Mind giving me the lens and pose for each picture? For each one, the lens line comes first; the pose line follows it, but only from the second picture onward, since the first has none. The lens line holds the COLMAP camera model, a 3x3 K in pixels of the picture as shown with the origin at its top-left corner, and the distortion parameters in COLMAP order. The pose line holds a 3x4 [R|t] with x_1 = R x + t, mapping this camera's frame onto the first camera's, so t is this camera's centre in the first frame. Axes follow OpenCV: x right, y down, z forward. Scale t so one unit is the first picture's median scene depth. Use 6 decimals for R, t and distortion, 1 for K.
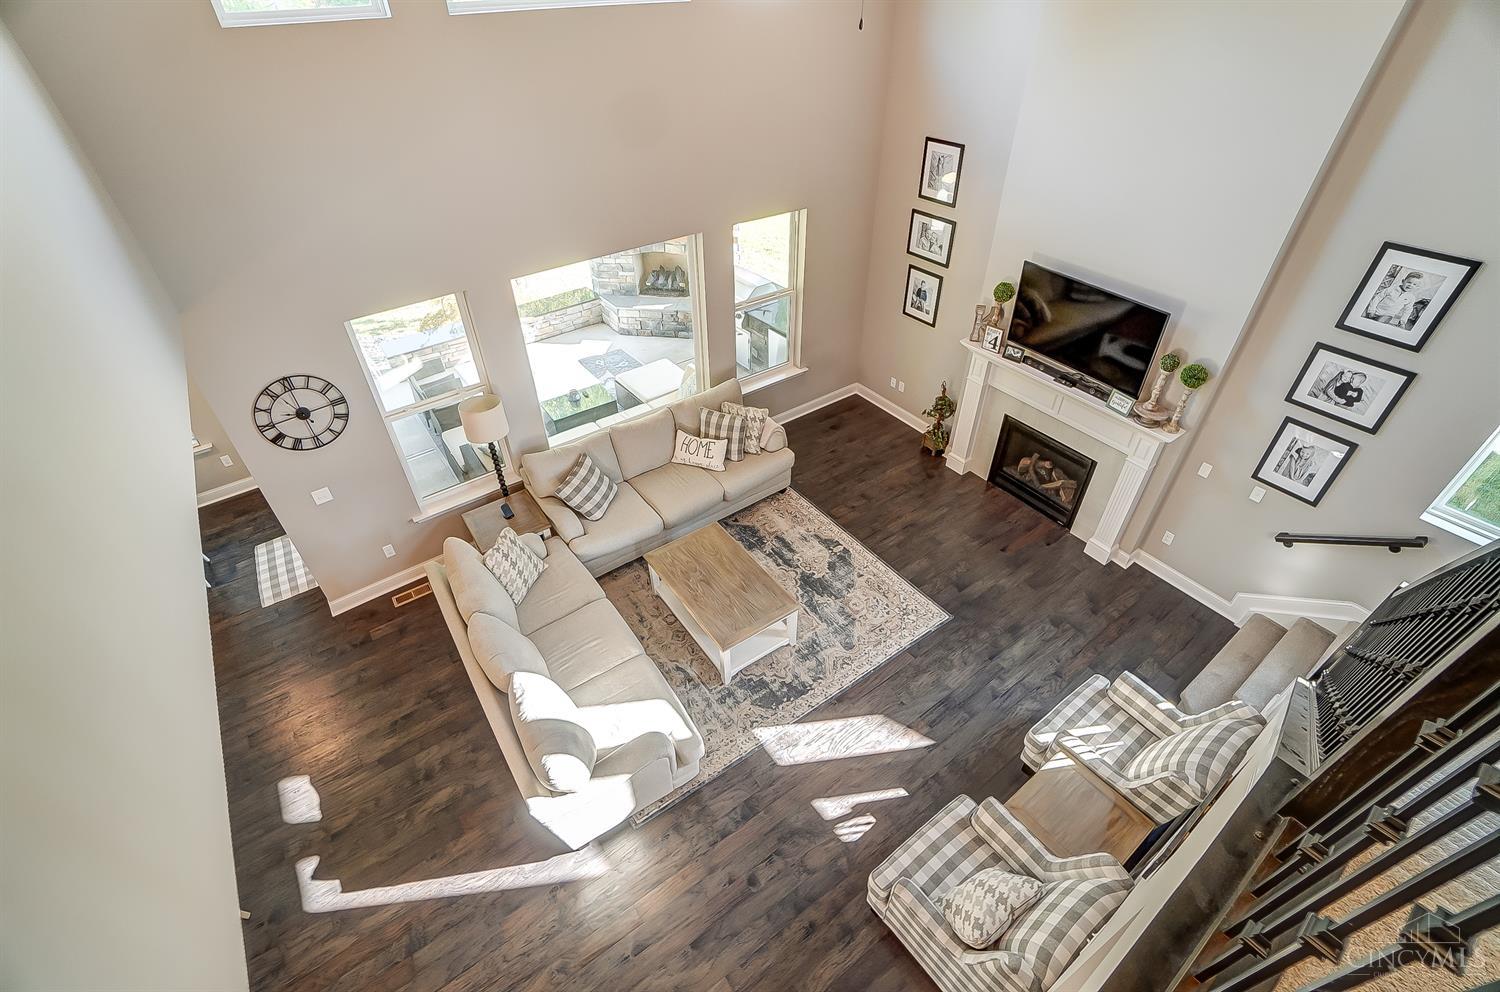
lens RADIAL K [[665.7, 0, 750.0], [0, 665.7, 496.0], [0, 0, 1]] dist [-0.053577, 0.020906]
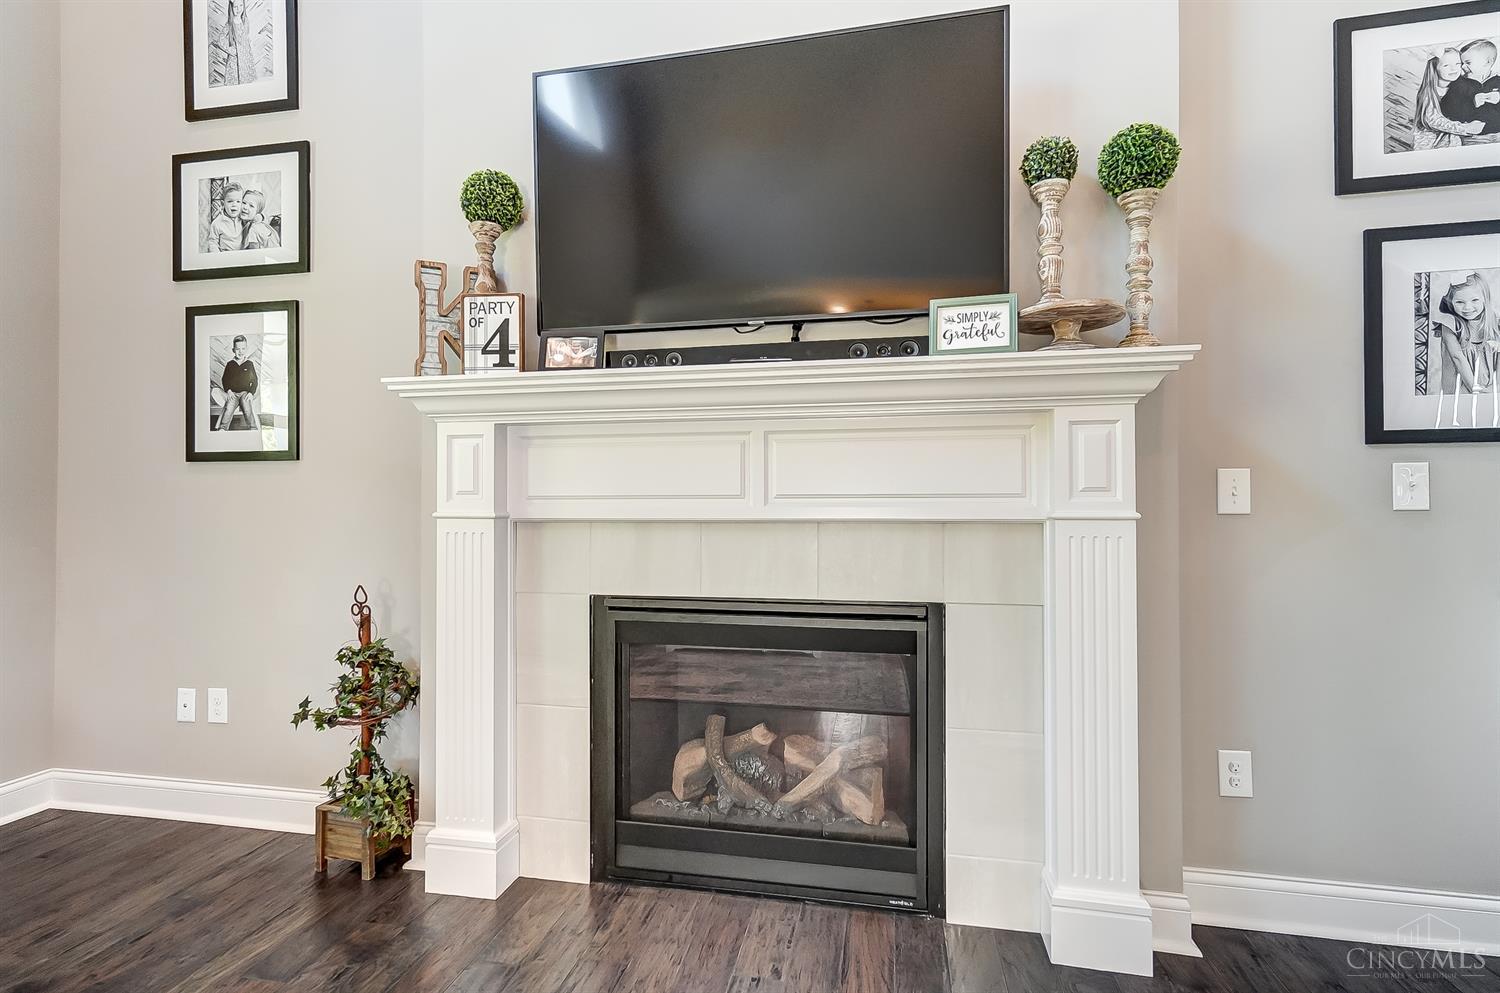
lens RADIAL K [[754.7, 0, 732.3], [0, 754.7, 487.0], [0, 0, 1]] dist [0.009823, 0.001104]
pose [[0.744402, 0.015508, 0.667552, 0.212053], [0.421003, 0.765081, -0.487244, 0.032866], [-0.518287, 0.643747, 0.562999, 0.769864]]
